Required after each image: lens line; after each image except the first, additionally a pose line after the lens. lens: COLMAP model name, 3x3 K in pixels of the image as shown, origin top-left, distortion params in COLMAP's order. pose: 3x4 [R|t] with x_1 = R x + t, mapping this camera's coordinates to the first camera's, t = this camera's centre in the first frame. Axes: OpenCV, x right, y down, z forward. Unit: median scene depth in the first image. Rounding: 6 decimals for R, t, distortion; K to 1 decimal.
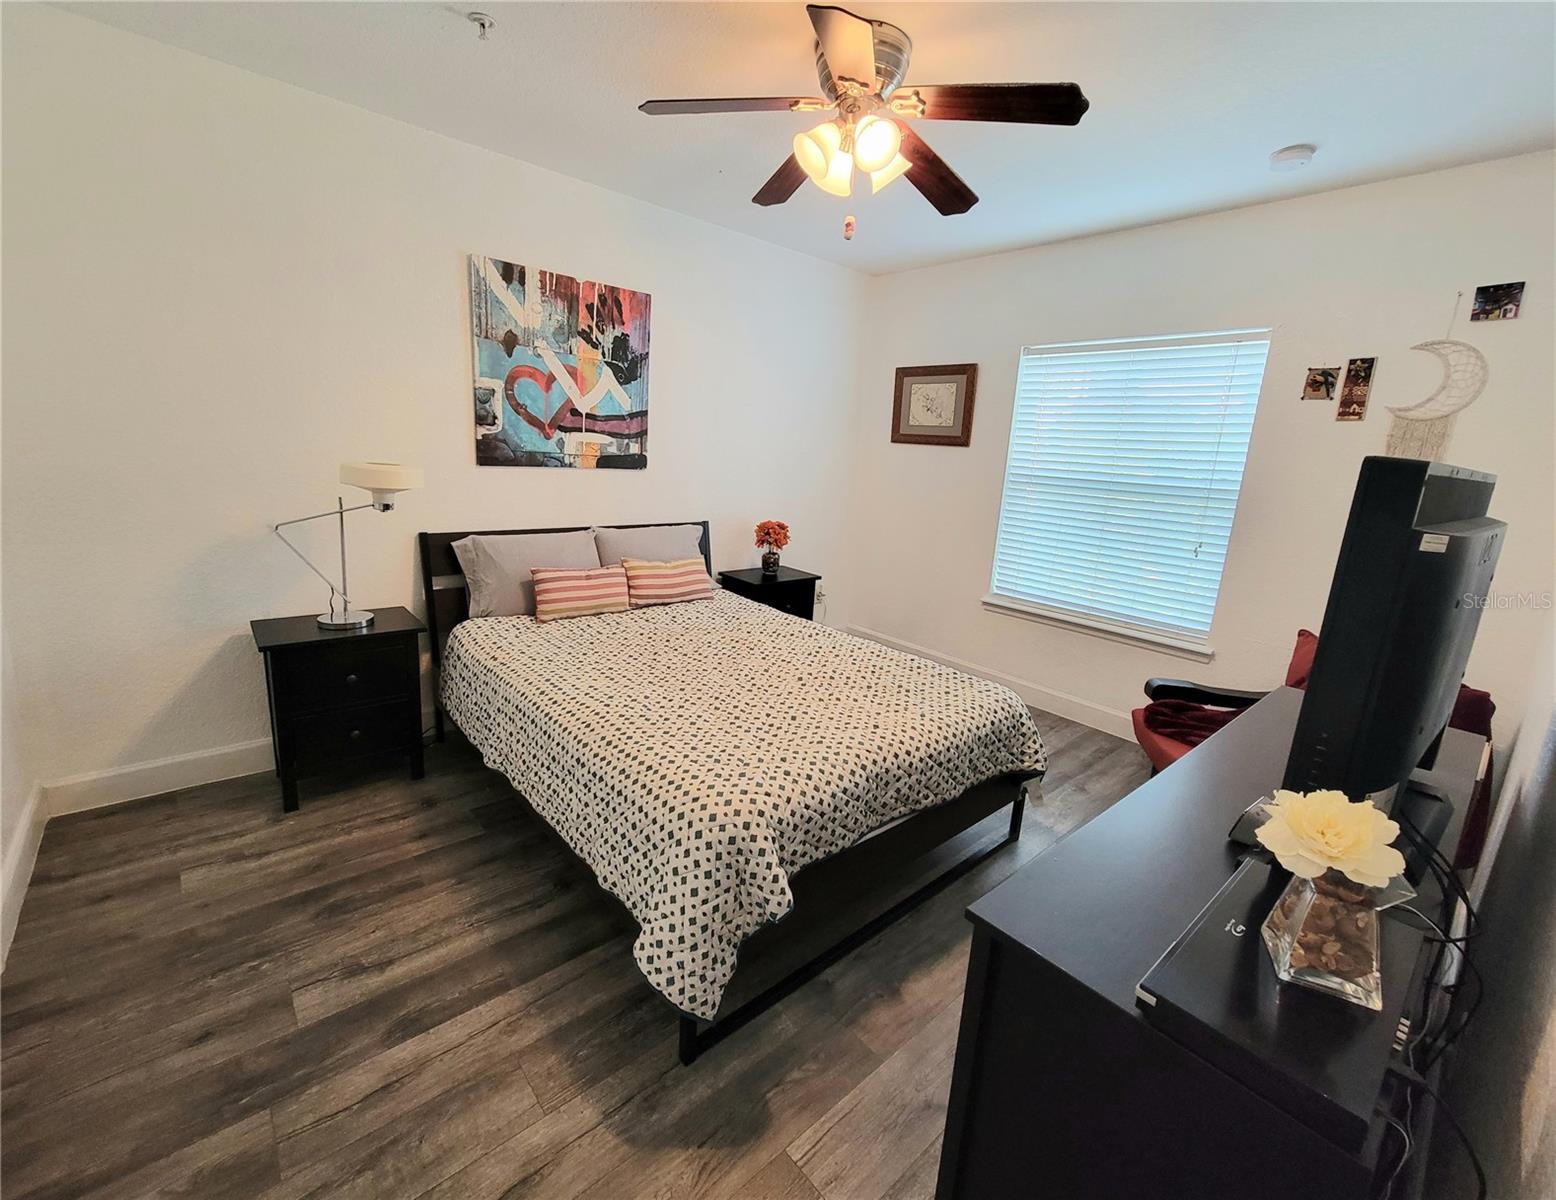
lens RADIAL K [[626.4, 0, 777.6], [0, 626.4, 604.9], [0, 0, 1]] dist [0.020152, -0.012256]
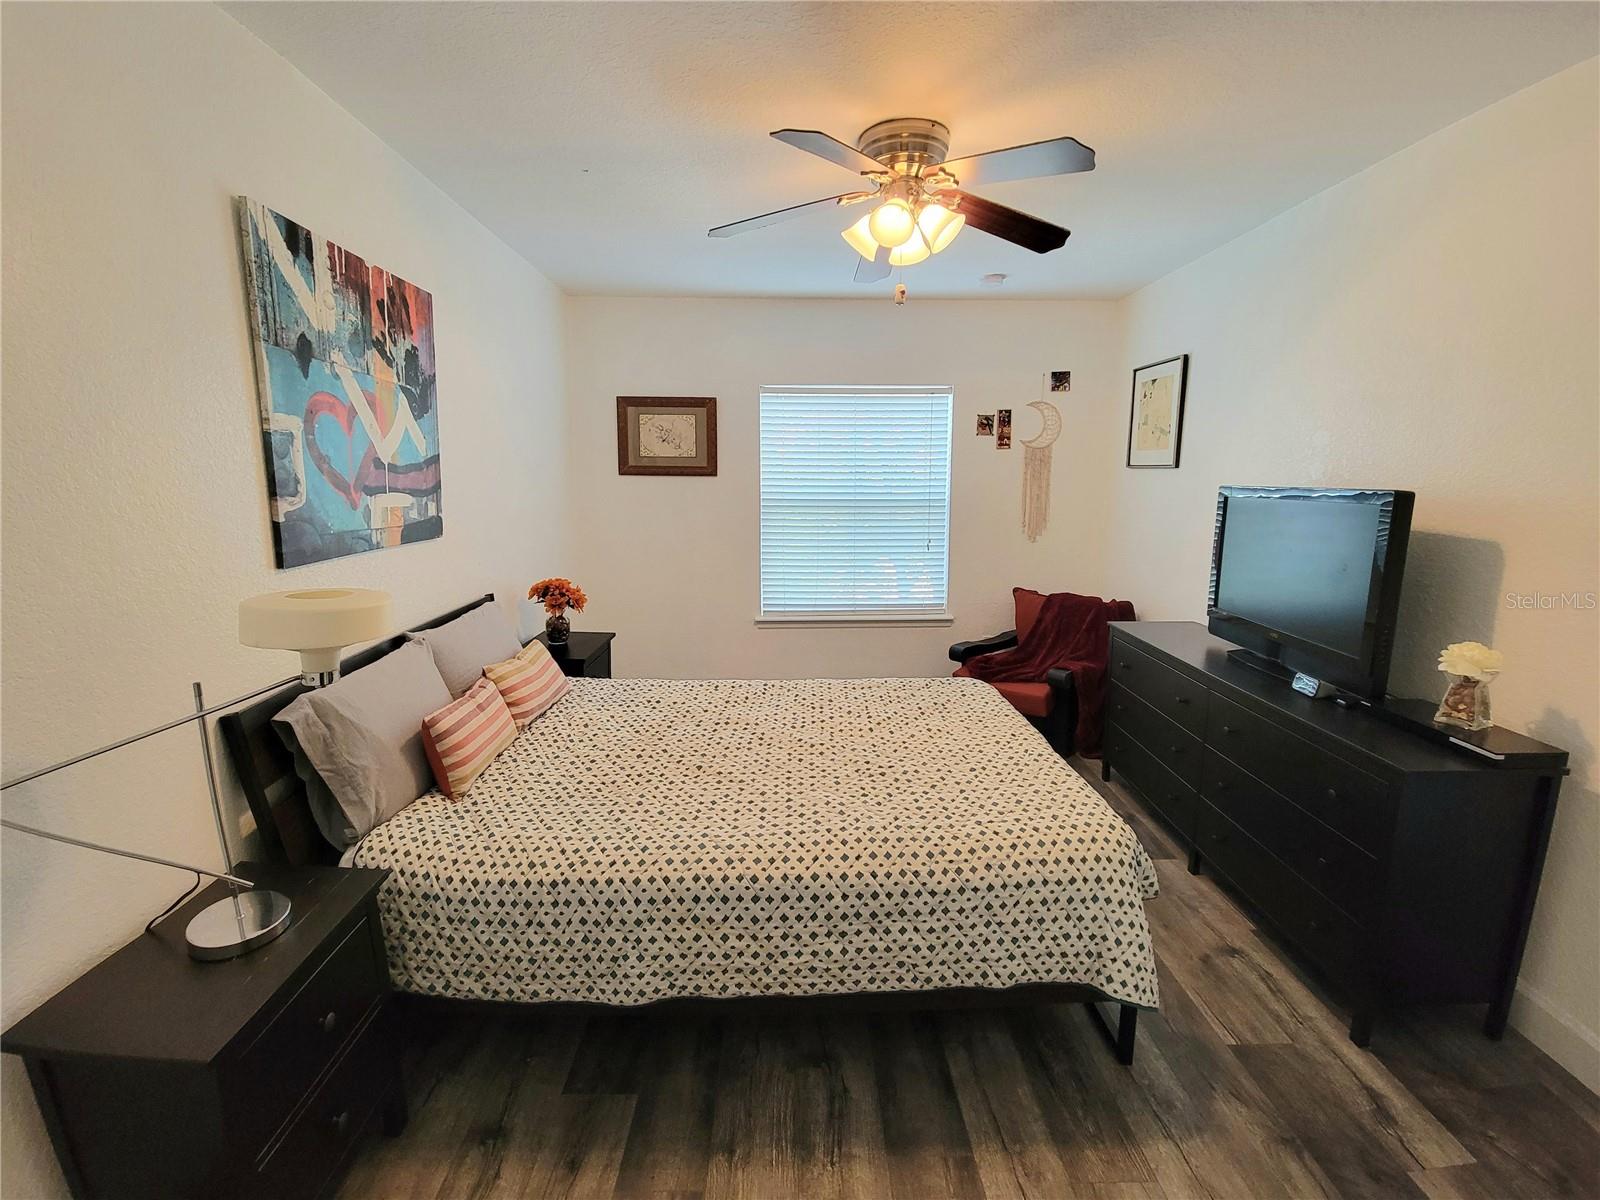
lens RADIAL K [[655.0, 0, 814.5], [0, 655.0, 595.6], [0, 0, 1]] dist [0.001215, 0.000193]
pose [[0.646405, -0.193686, 0.738002, -0.563137], [0.226284, 0.972392, 0.057002, -0.115835], [-0.728667, 0.130152, 0.672387, 0.251935]]
